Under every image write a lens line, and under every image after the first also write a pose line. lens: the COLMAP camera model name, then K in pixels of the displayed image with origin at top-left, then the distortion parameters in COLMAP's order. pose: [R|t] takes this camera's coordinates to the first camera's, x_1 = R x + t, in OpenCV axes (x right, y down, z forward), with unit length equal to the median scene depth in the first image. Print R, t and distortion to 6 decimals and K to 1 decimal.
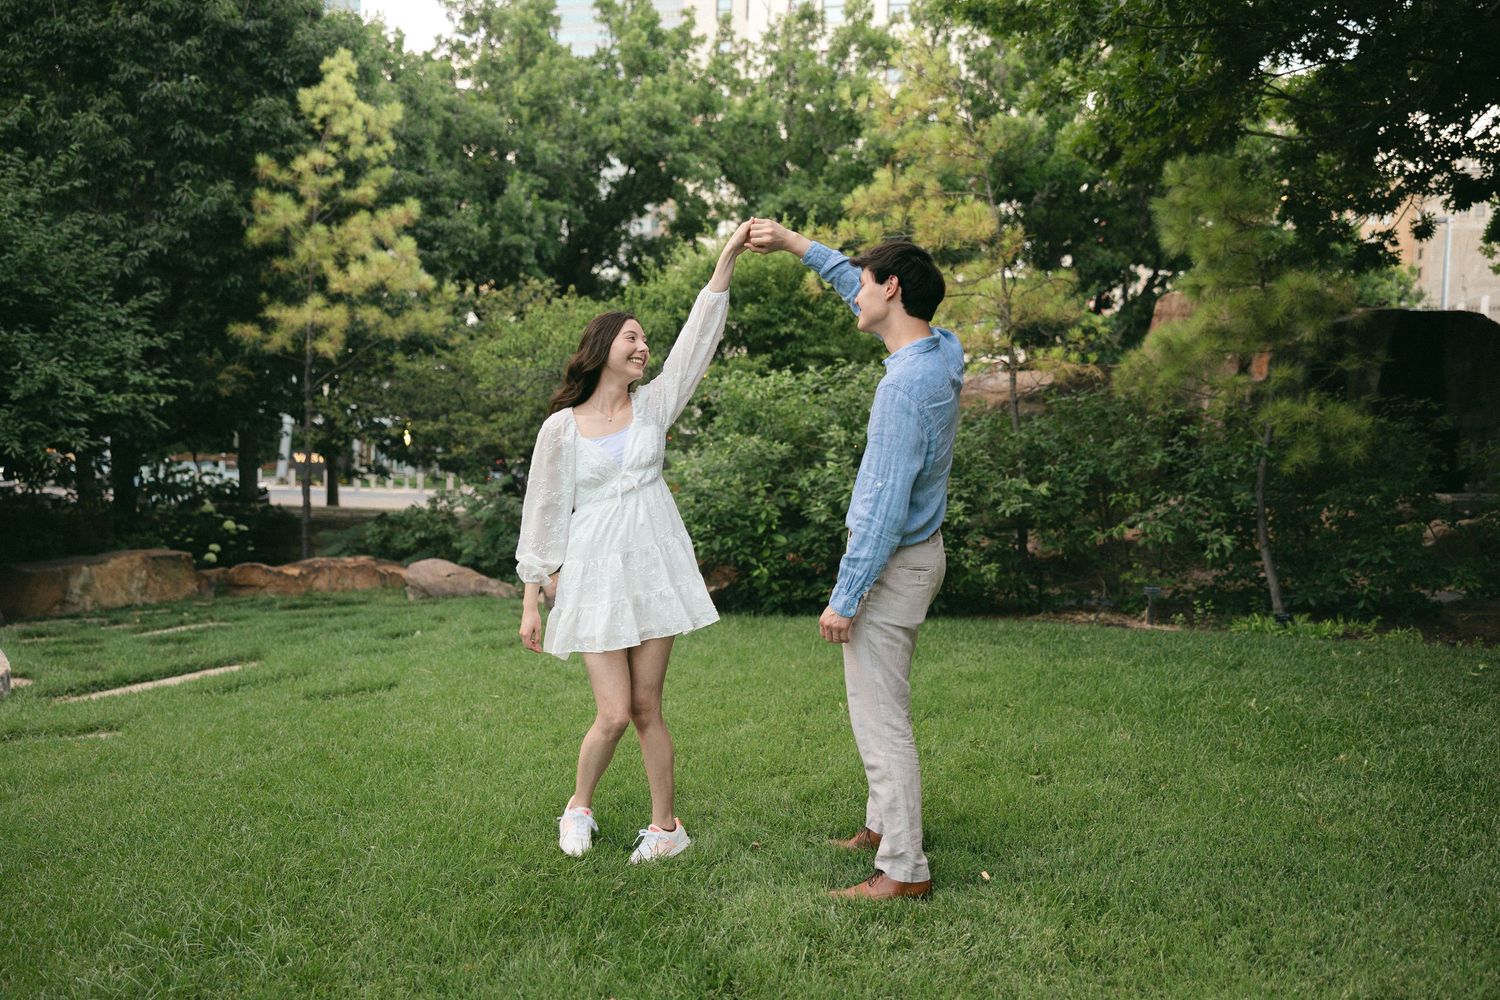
lens RADIAL K [[1264.8, 0, 750.0], [0, 1264.8, 500.0], [0, 0, 1]] dist [-0.002326, -0.003420]
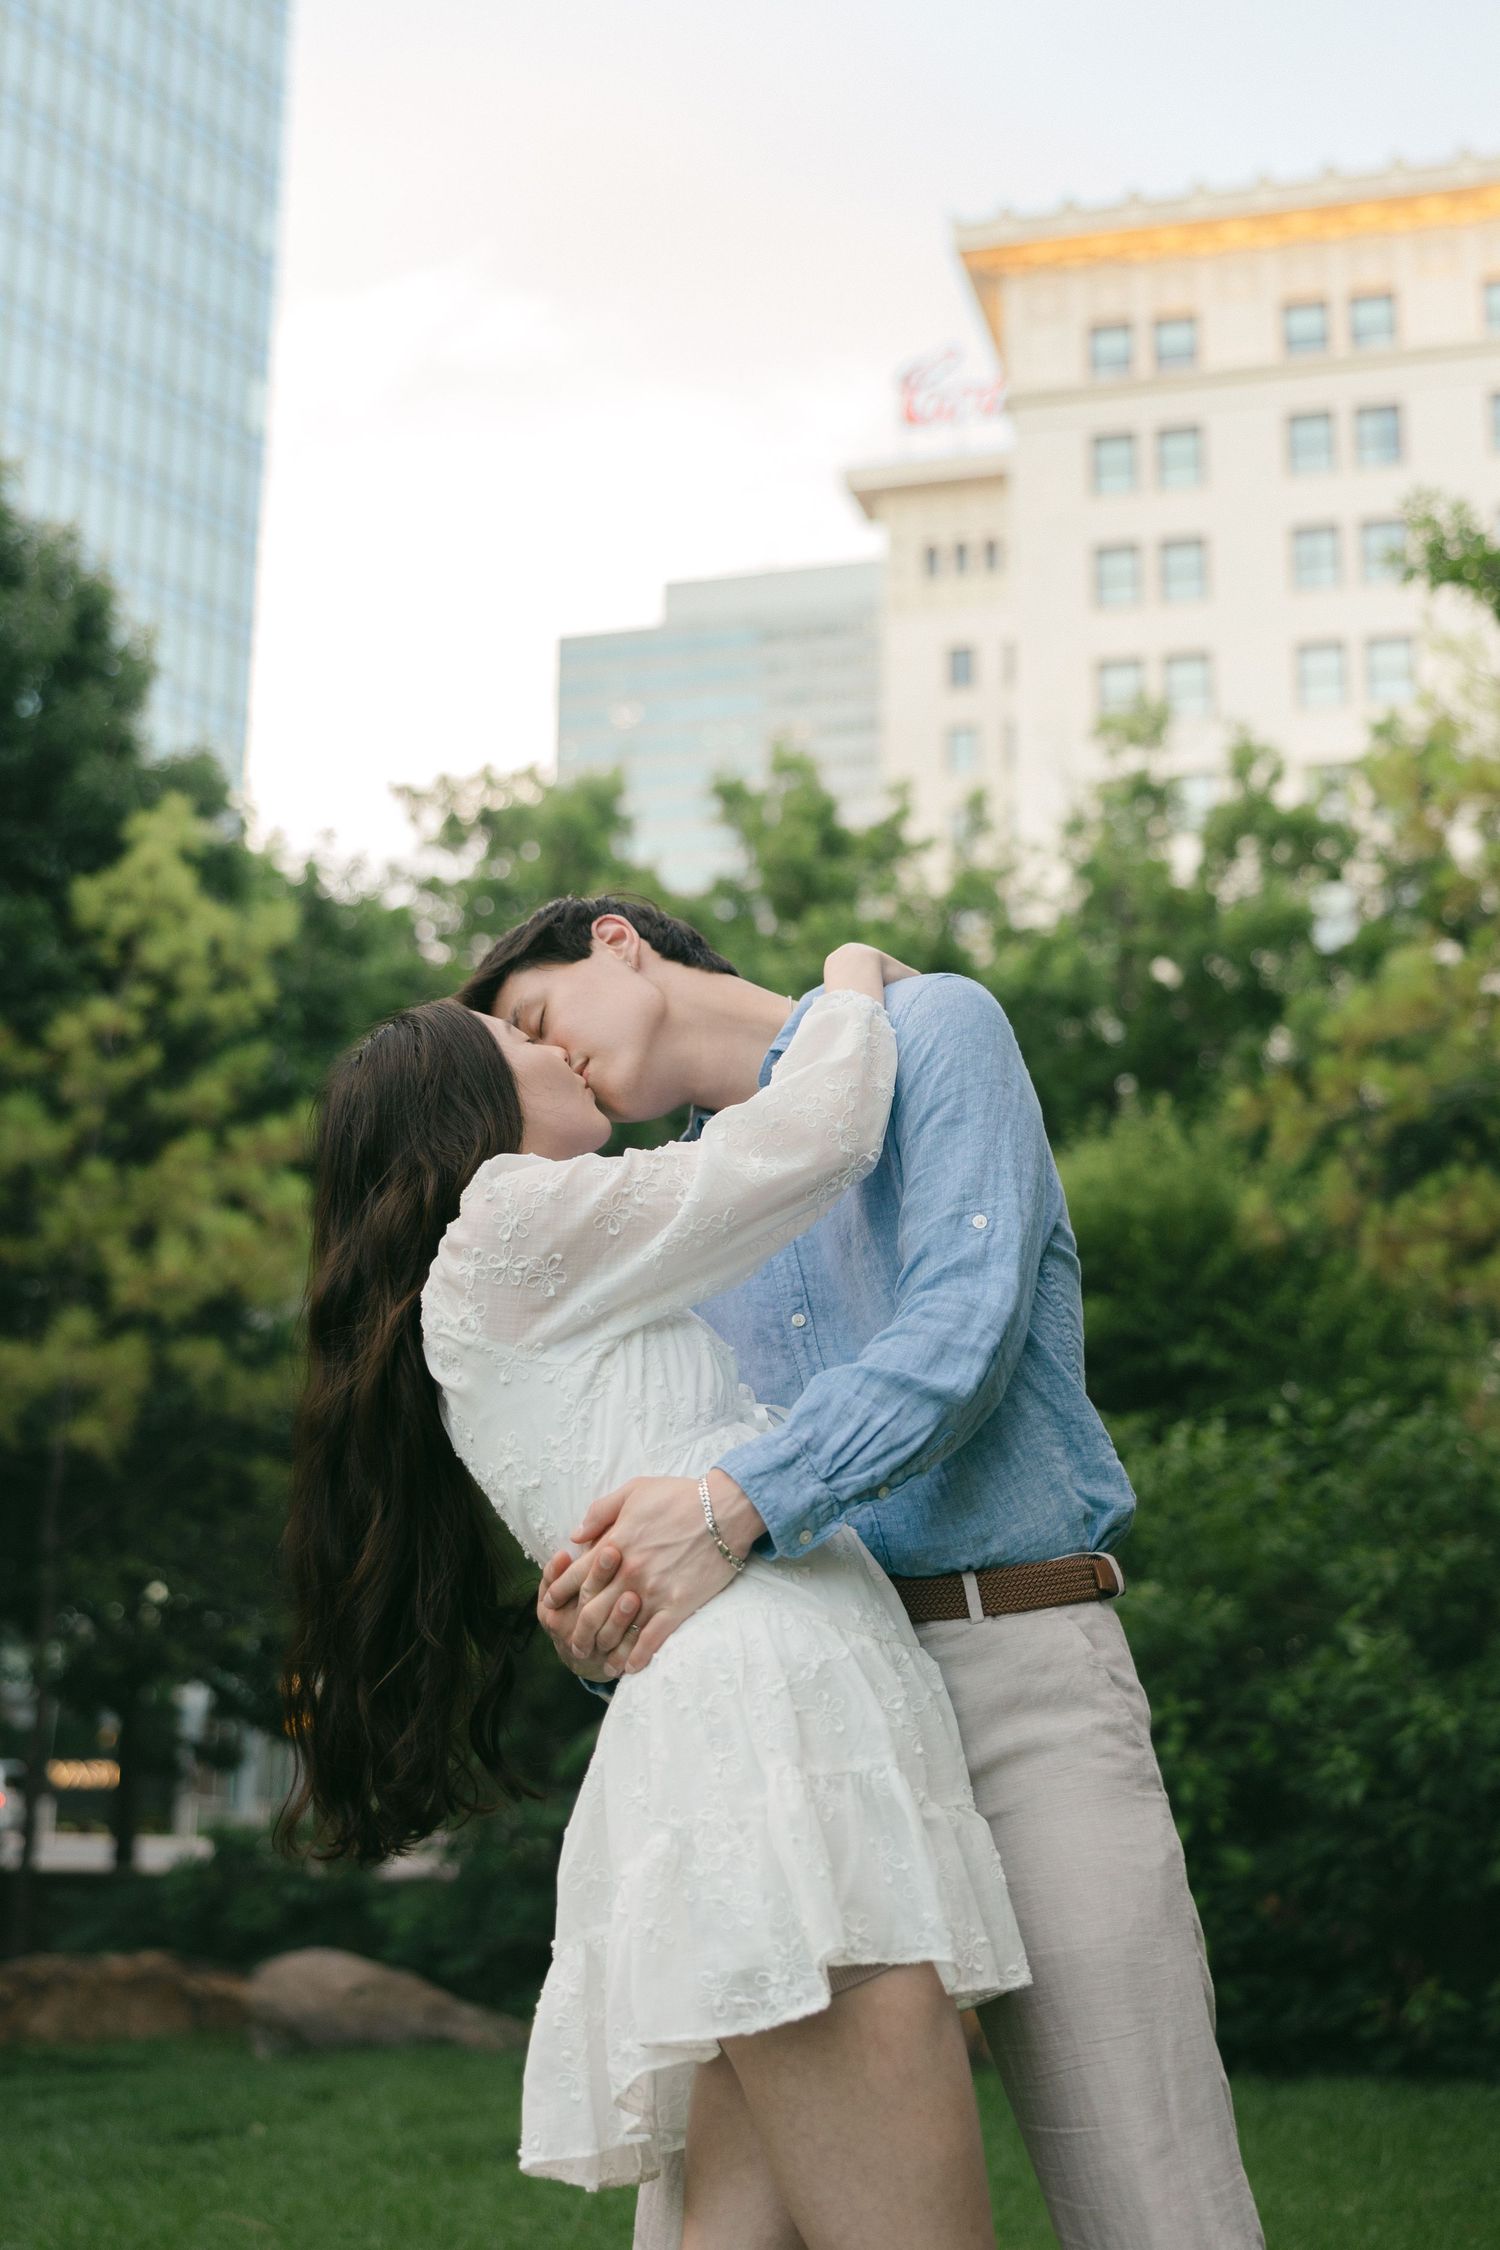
lens RADIAL K [[2557.4, 0, 750.0], [0, 2557.4, 1125.0], [0, 0, 1]] dist [0.012439, -0.002761]
pose [[0.994601, -0.040604, -0.095499, -0.028968], [0.010761, 0.955669, -0.294248, 0.035396], [0.103213, 0.291632, 0.950946, 0.170250]]
